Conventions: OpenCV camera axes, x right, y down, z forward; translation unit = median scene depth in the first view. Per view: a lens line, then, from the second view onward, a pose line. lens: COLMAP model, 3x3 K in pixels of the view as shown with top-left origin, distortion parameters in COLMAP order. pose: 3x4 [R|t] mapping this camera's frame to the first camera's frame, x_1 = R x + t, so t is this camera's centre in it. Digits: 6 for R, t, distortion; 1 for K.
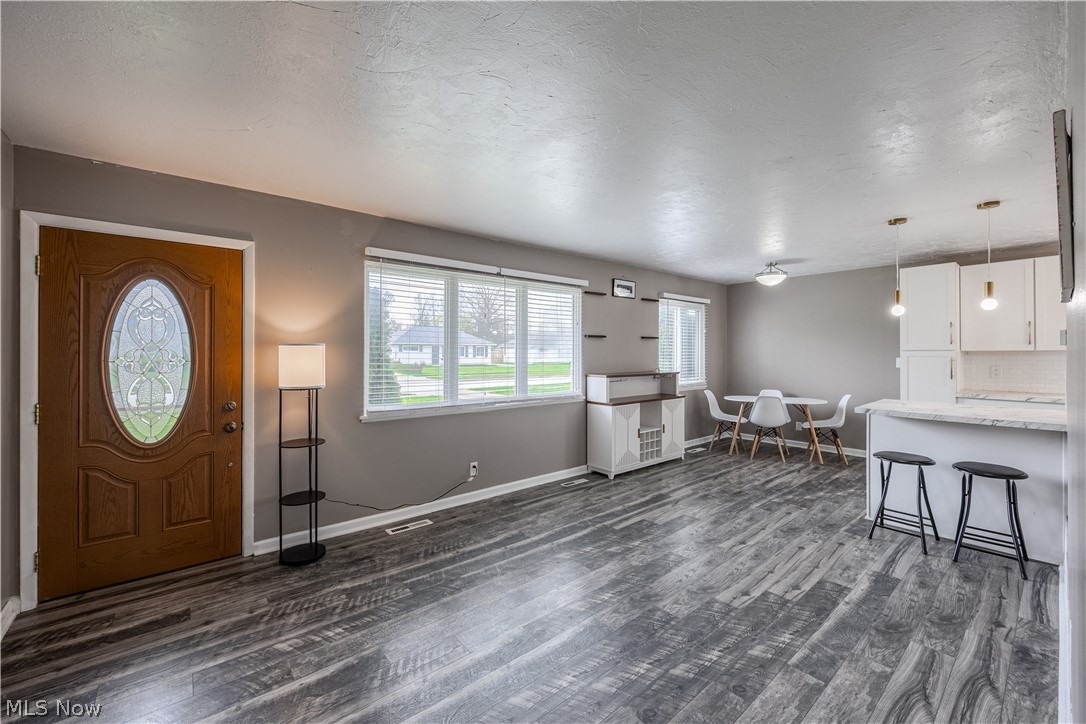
lens RADIAL K [[412.1, 0, 538.8], [0, 412.1, 353.2], [0, 0, 1]] dist [-0.002783, -0.000144]
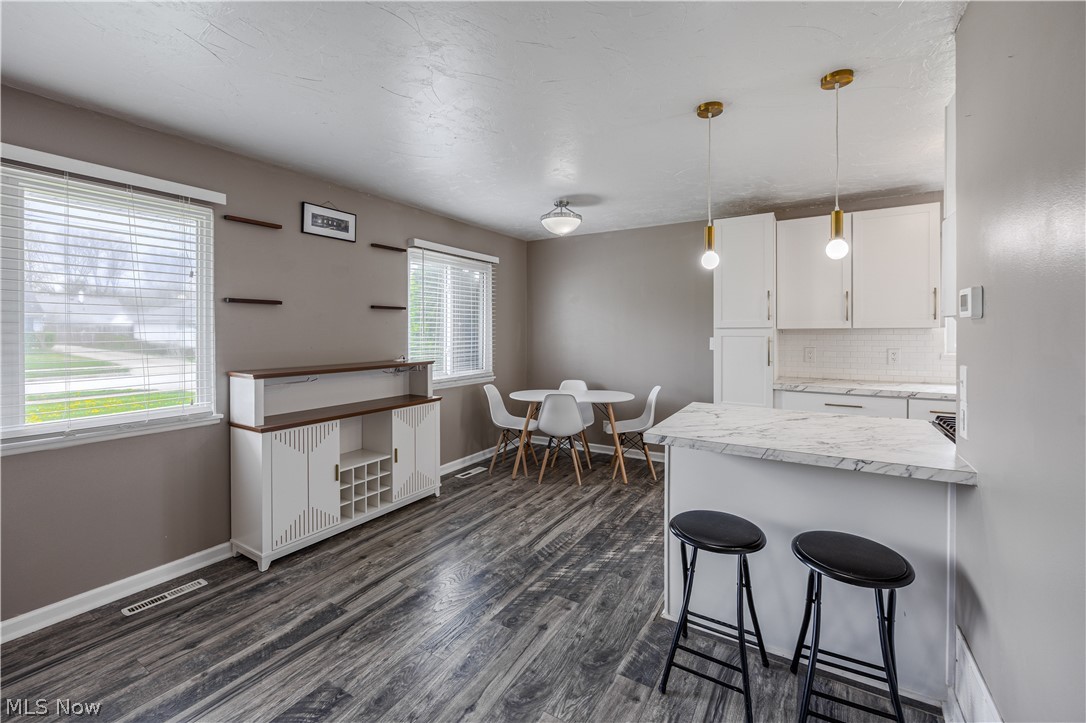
lens RADIAL K [[440.8, 0, 524.4], [0, 440.8, 334.2], [0, 0, 1]] dist [-0.007692, 0.000118]
pose [[0.951431, -0.002277, 0.307855, 0.305923], [0.000190, 0.999977, 0.006808, -0.001394], [-0.307863, -0.006419, 0.951409, 0.345358]]
